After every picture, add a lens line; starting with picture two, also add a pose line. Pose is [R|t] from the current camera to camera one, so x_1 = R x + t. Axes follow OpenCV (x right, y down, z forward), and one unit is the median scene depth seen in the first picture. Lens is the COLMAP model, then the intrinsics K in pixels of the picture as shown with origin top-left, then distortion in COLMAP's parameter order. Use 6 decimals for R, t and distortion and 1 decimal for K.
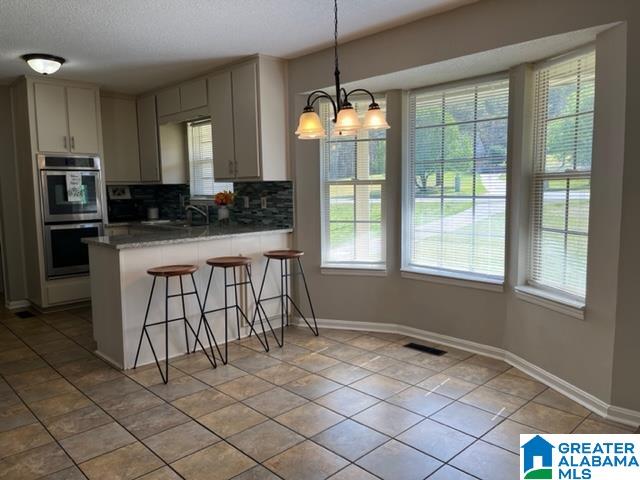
lens RADIAL K [[484.2, 0, 322.6], [0, 484.2, 240.5], [0, 0, 1]] dist [0.013333, -0.028858]
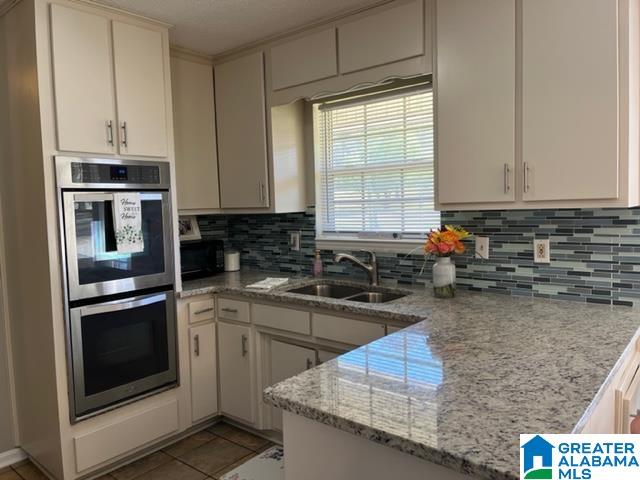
lens RADIAL K [[484.2, 0, 317.3], [0, 484.2, 238.0], [0, 0, 1]] dist [0.013333, -0.028858]
pose [[0.995770, -0.022380, 0.089116, -0.367784], [0.025953, 0.998897, -0.039133, -0.072742], [-0.088142, 0.041281, 0.995252, 0.499562]]
